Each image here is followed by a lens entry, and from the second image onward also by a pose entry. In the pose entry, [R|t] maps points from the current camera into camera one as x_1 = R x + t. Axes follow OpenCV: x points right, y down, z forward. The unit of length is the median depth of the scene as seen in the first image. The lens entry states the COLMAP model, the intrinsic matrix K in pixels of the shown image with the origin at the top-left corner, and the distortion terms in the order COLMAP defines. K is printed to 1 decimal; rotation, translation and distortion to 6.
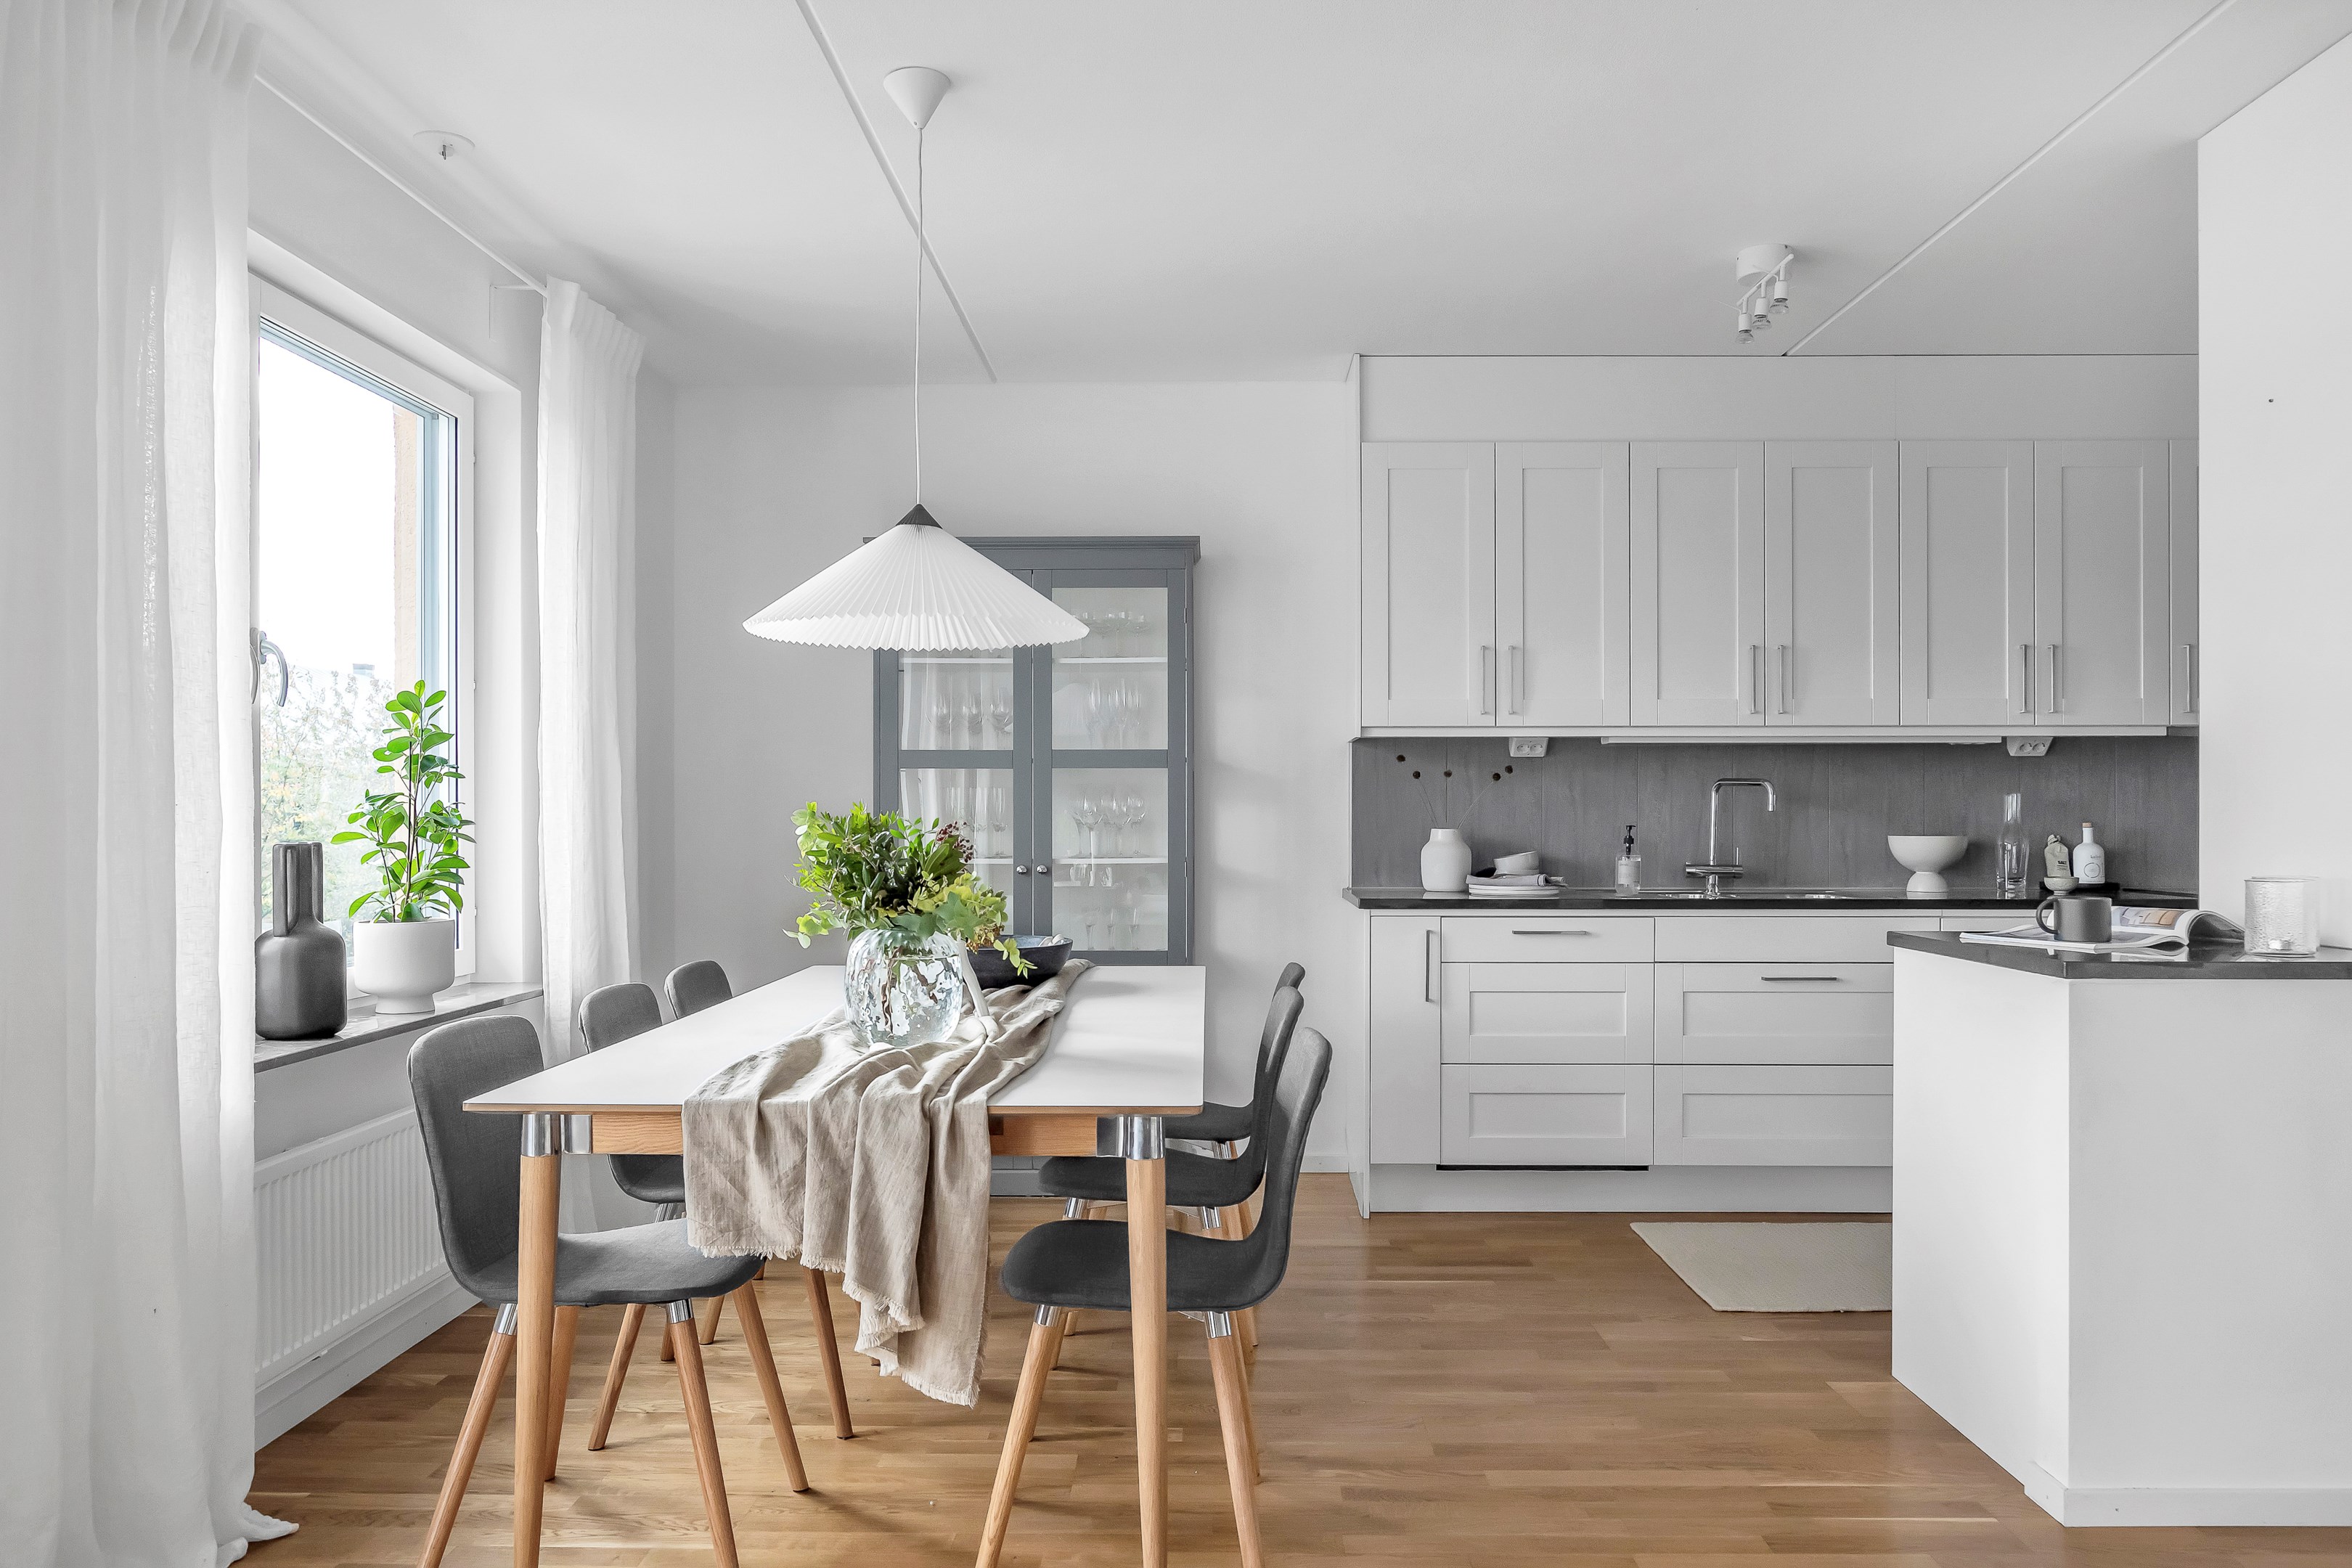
lens RADIAL K [[1662.2, 0, 1183.2], [0, 1662.2, 818.7], [0, 0, 1]] dist [-0.019859, 0.003022]
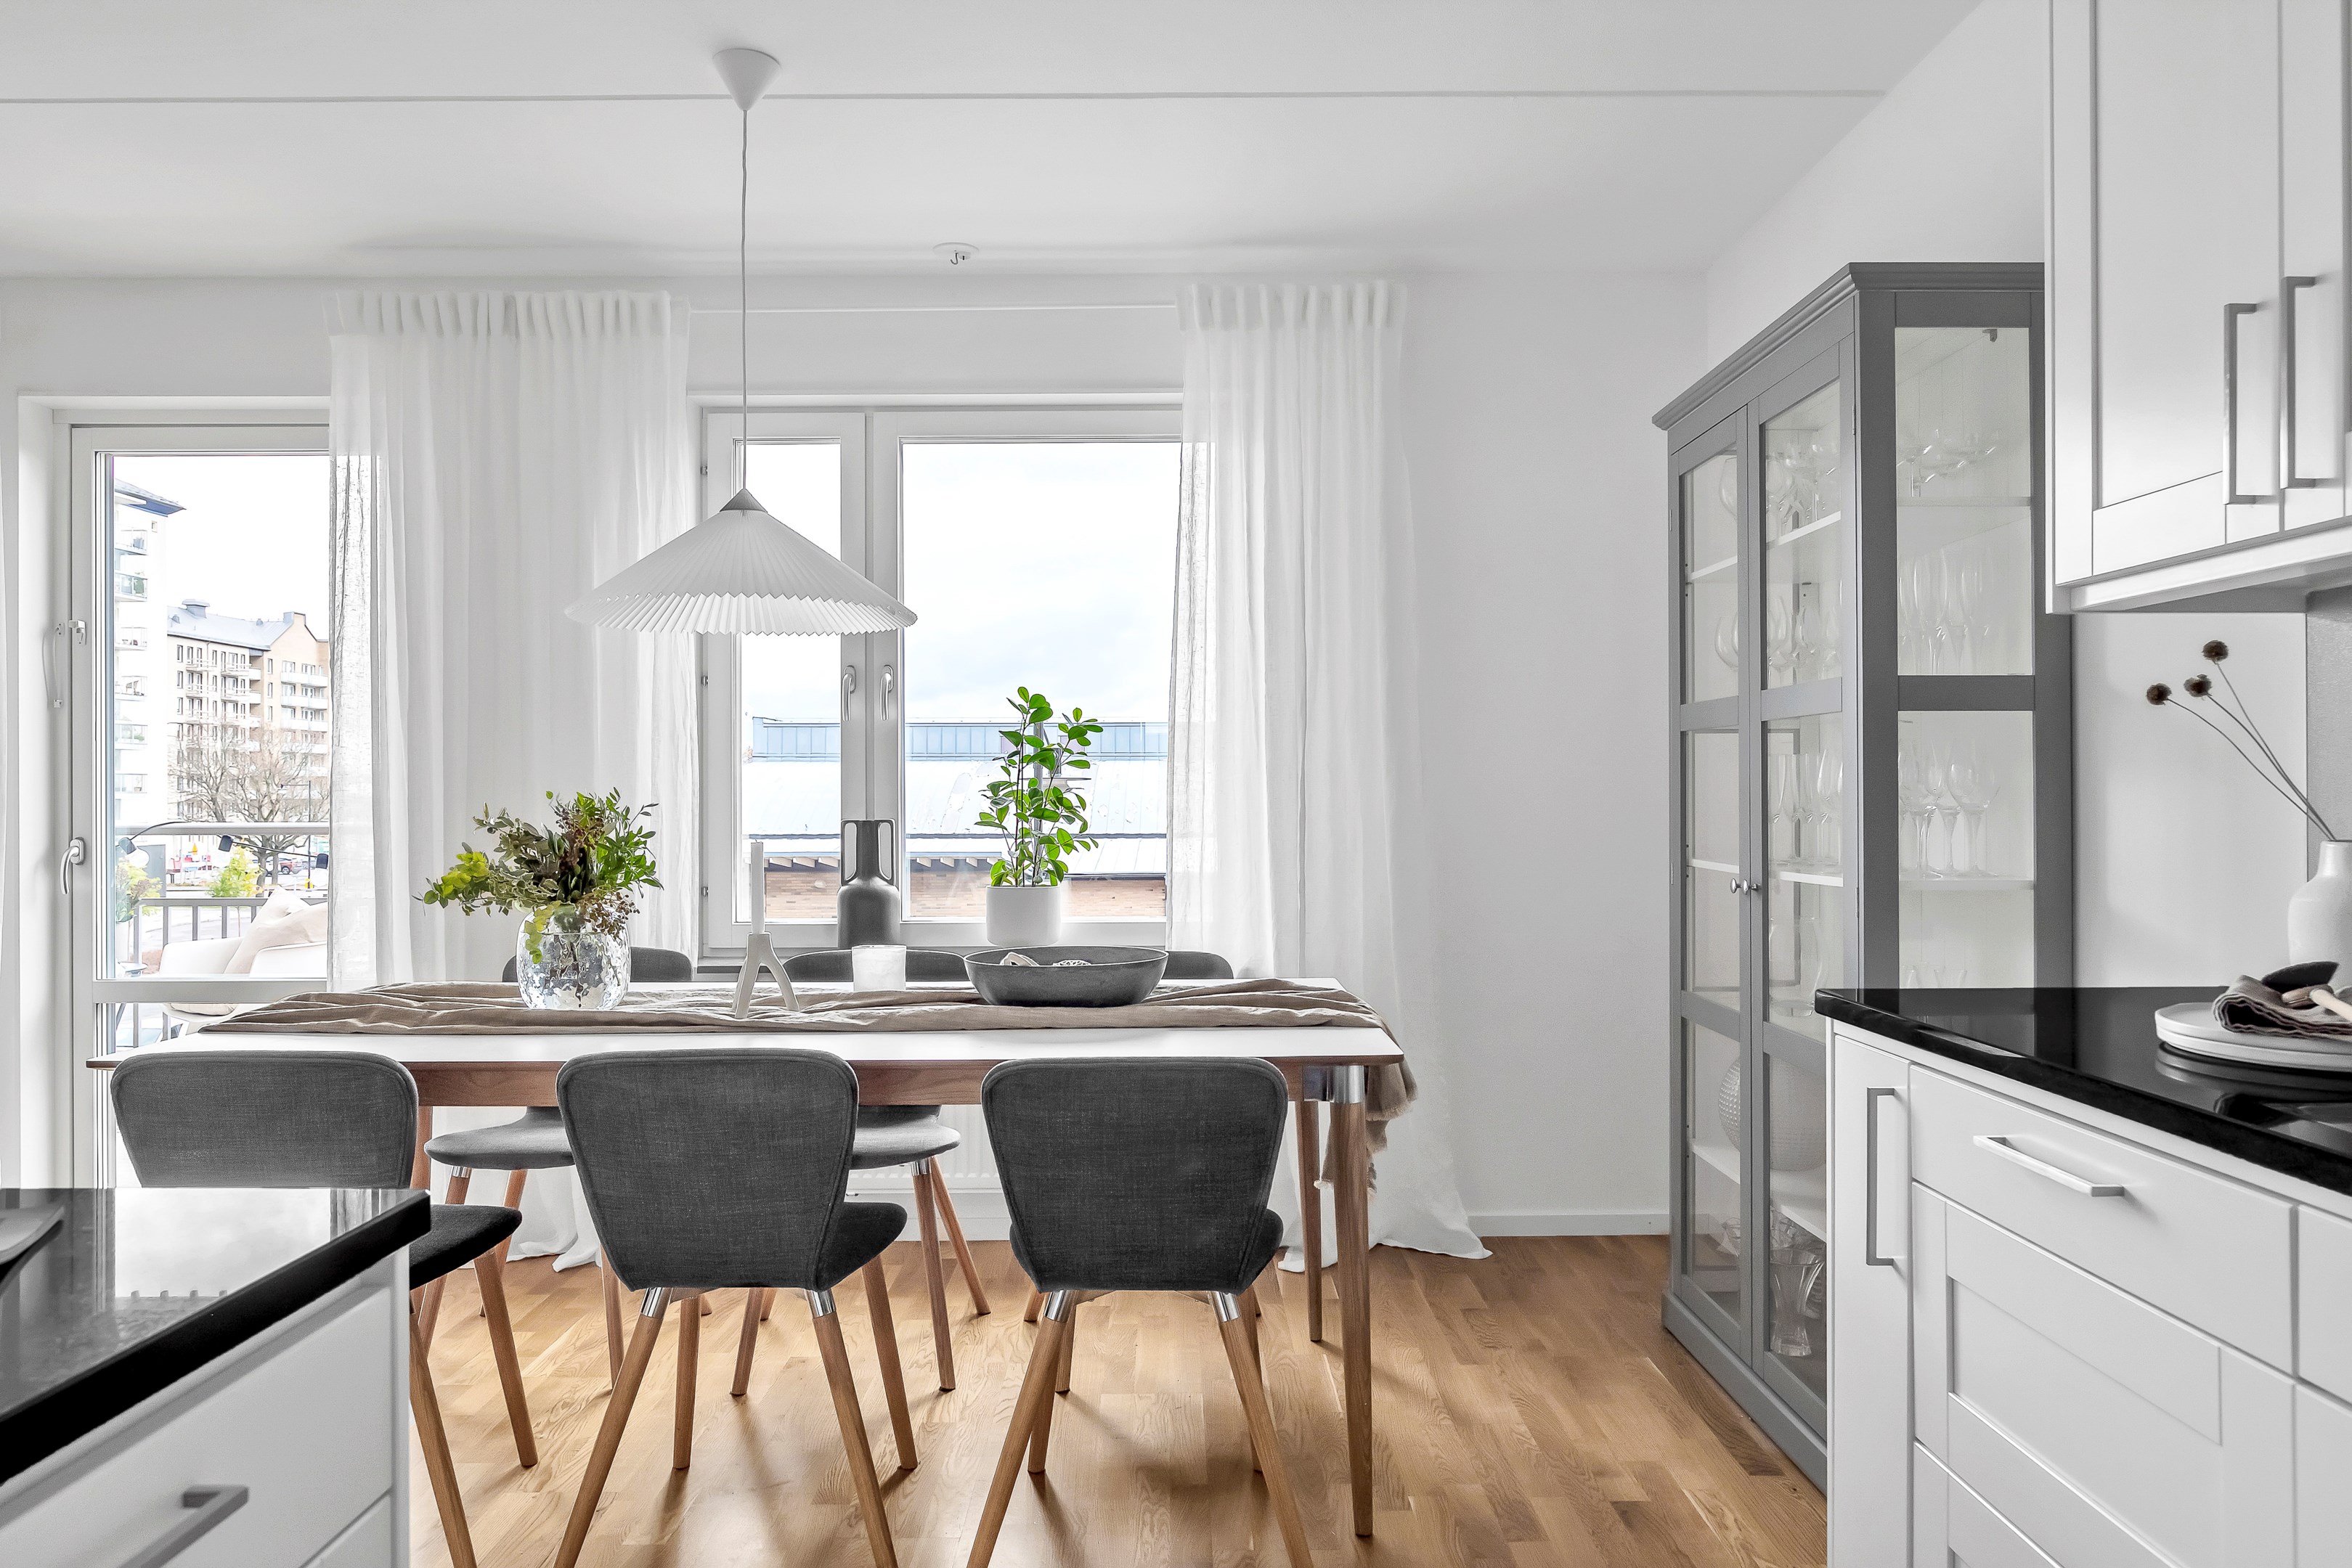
lens RADIAL K [[1591.1, 0, 1176.0], [0, 1591.1, 784.0], [0, 0, 1]] dist [-0.023502, 0.018001]
pose [[0.016482, -0.005314, -0.999850, 0.525004], [0.001713, 0.999985, -0.005286, -0.004994], [0.999863, -0.001626, 0.016491, 0.817483]]
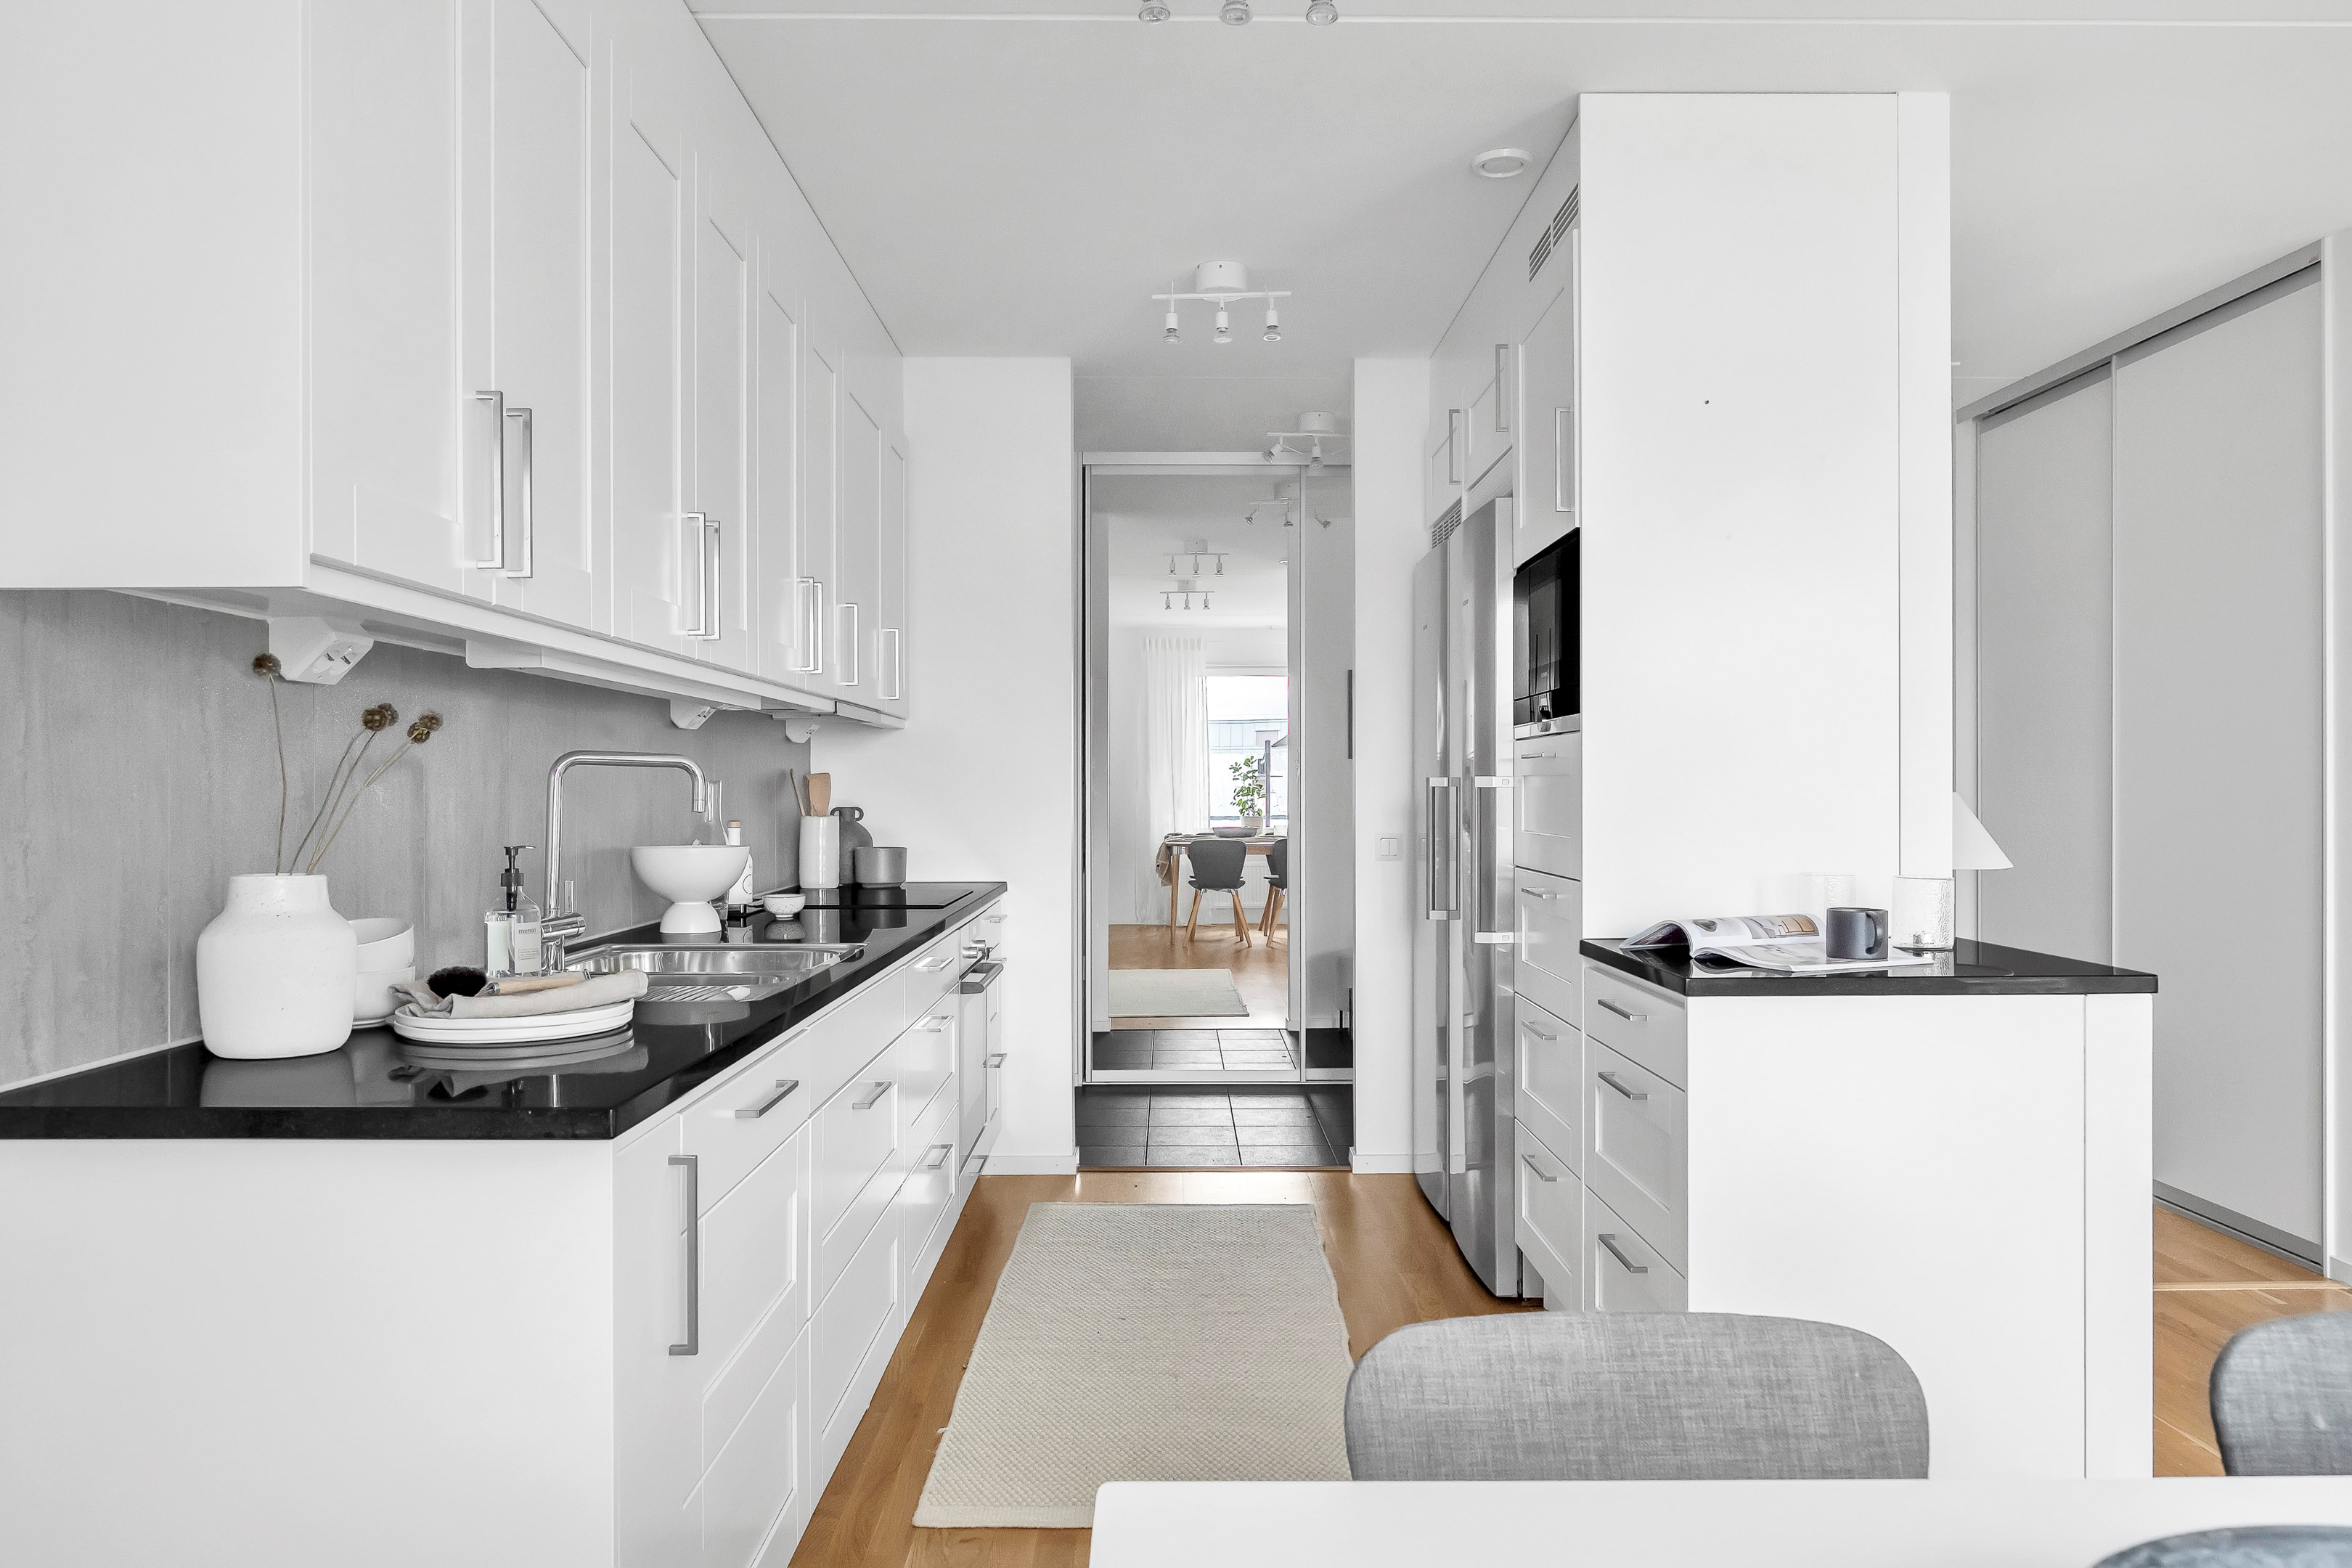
lens RADIAL K [[1591.3, 0, 1176.0], [0, 1591.3, 784.0], [0, 0, 1]] dist [-0.023502, 0.018001]
pose [[-0.027306, 0.002879, 0.999623, -0.197557], [0.002753, 0.999992, -0.002805, -0.012611], [-0.999623, 0.002676, -0.027314, 0.893340]]
